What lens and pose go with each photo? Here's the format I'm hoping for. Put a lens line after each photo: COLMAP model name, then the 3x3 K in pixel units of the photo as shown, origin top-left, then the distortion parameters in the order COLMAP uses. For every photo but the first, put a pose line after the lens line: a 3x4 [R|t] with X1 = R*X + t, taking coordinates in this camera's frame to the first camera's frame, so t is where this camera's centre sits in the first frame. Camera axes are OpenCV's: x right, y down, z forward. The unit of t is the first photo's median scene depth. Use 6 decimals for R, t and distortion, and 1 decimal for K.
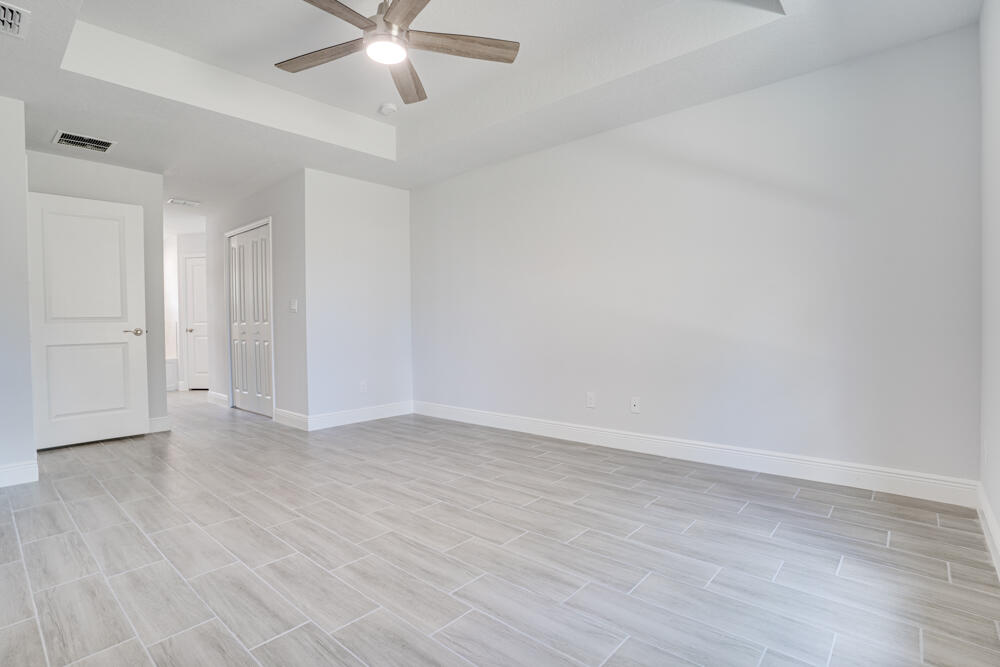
lens RADIAL K [[489.6, 0, 499.6], [0, 489.6, 328.7], [0, 0, 1]] dist [-0.072249, 0.031398]
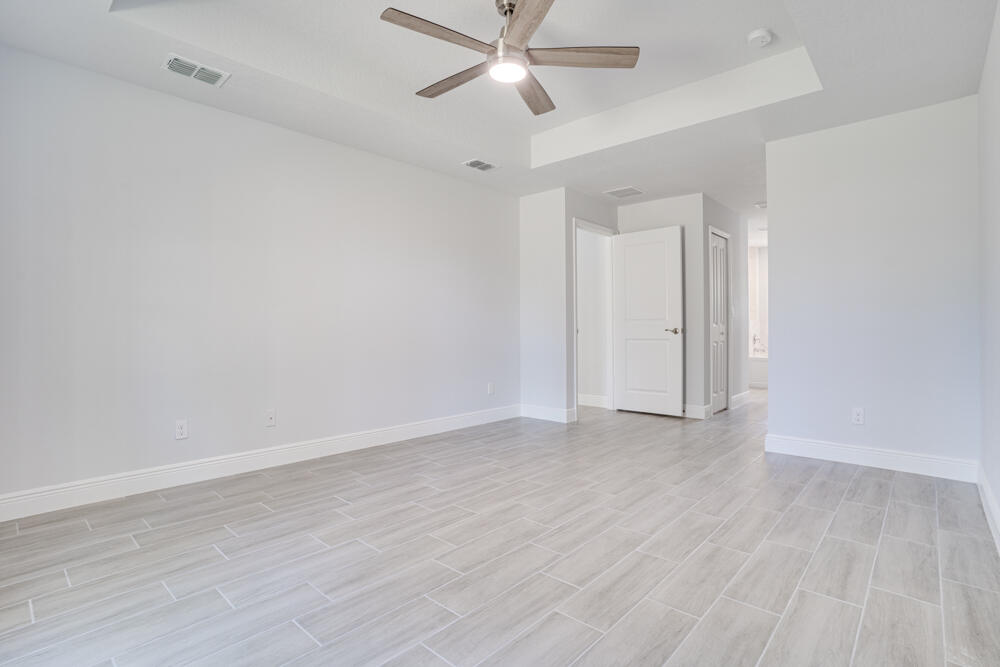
lens RADIAL K [[489.6, 0, 499.6], [0, 489.6, 328.7], [0, 0, 1]] dist [-0.072249, 0.031398]
pose [[-0.016970, 0.015735, -0.999732, 0.731397], [-0.006827, 0.999851, 0.015852, -0.022900], [0.999833, 0.007094, -0.016860, 0.873739]]
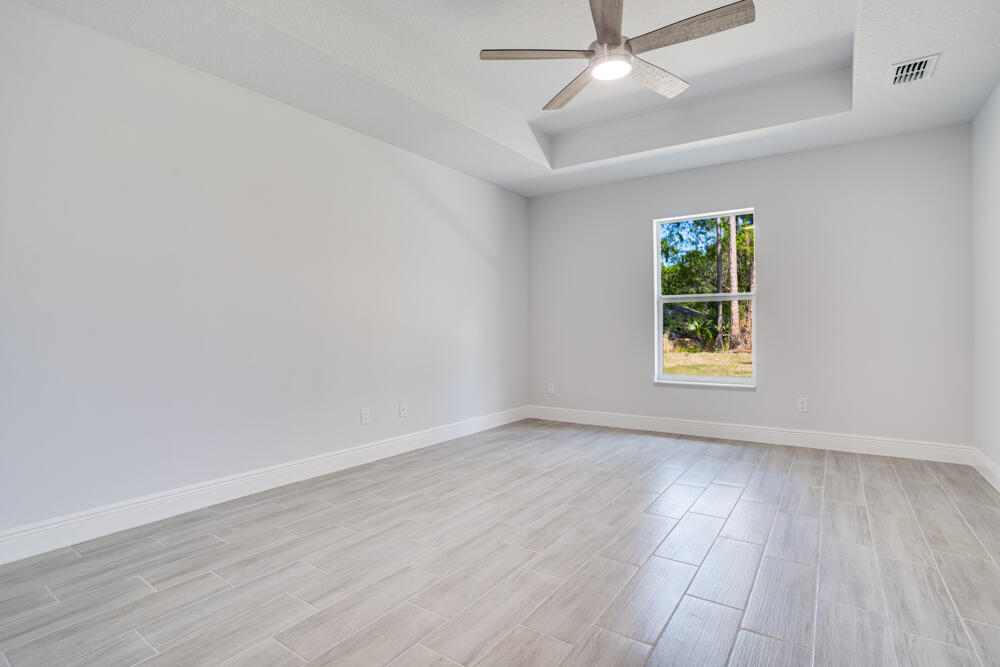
lens RADIAL K [[489.6, 0, 499.6], [0, 489.6, 328.7], [0, 0, 1]] dist [-0.072249, 0.031398]
pose [[-0.110050, 0.018025, 0.993763, -1.080366], [0.017769, 0.999711, -0.016165, -0.000236], [-0.993767, 0.015880, -0.110338, 1.190422]]
